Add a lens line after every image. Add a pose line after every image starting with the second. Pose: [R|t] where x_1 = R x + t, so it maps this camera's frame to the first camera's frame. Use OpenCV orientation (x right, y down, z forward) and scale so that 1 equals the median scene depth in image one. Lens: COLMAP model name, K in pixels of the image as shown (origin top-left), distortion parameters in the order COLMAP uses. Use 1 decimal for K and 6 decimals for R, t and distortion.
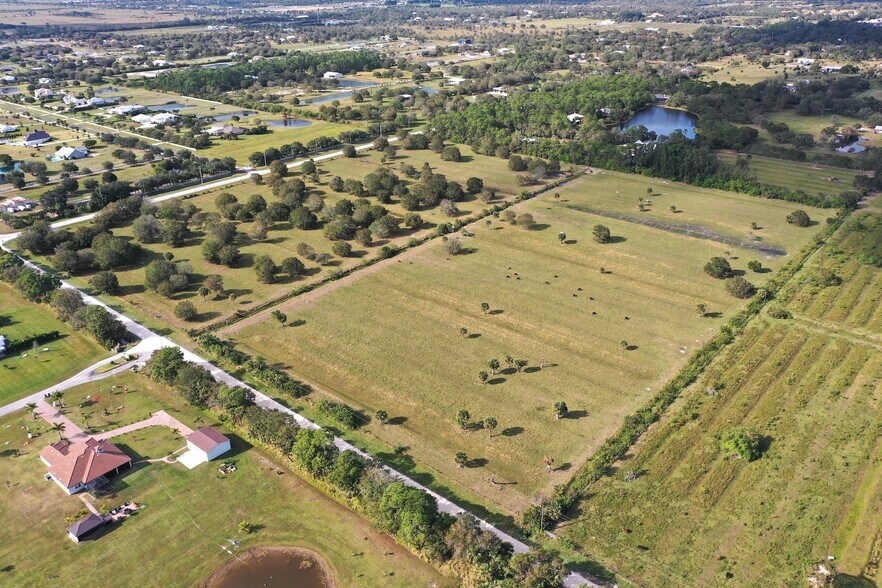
lens RADIAL K [[703.6, 0, 438.6], [0, 703.6, 292.2], [0, 0, 1]] dist [0.003377, 0.004167]
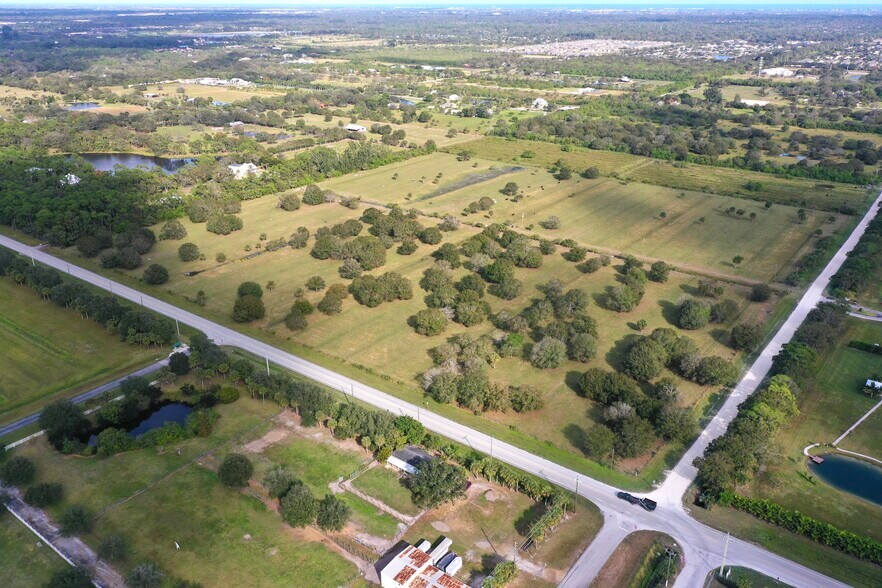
lens RADIAL K [[703.6, 0, 438.8], [0, 703.6, 301.2], [0, 0, 1]] dist [0.003377, 0.004167]
pose [[-0.048868, -0.383327, 0.922319, -1.267160], [0.418438, 0.830624, 0.367388, -0.537199], [-0.906930, 0.403887, 0.119808, 1.258627]]
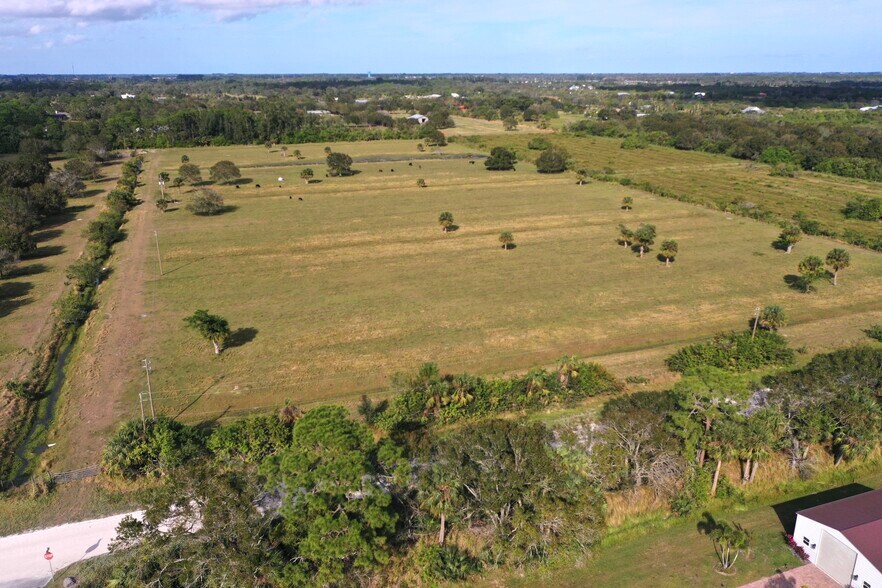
lens RADIAL K [[703.6, 0, 436.8], [0, 703.6, 290.9], [0, 0, 1]] dist [0.003377, 0.004167]
pose [[0.497128, -0.249654, 0.830985, -0.429500], [0.361341, 0.930282, 0.063318, 0.034846], [-0.788858, 0.268792, 0.552679, 0.659714]]
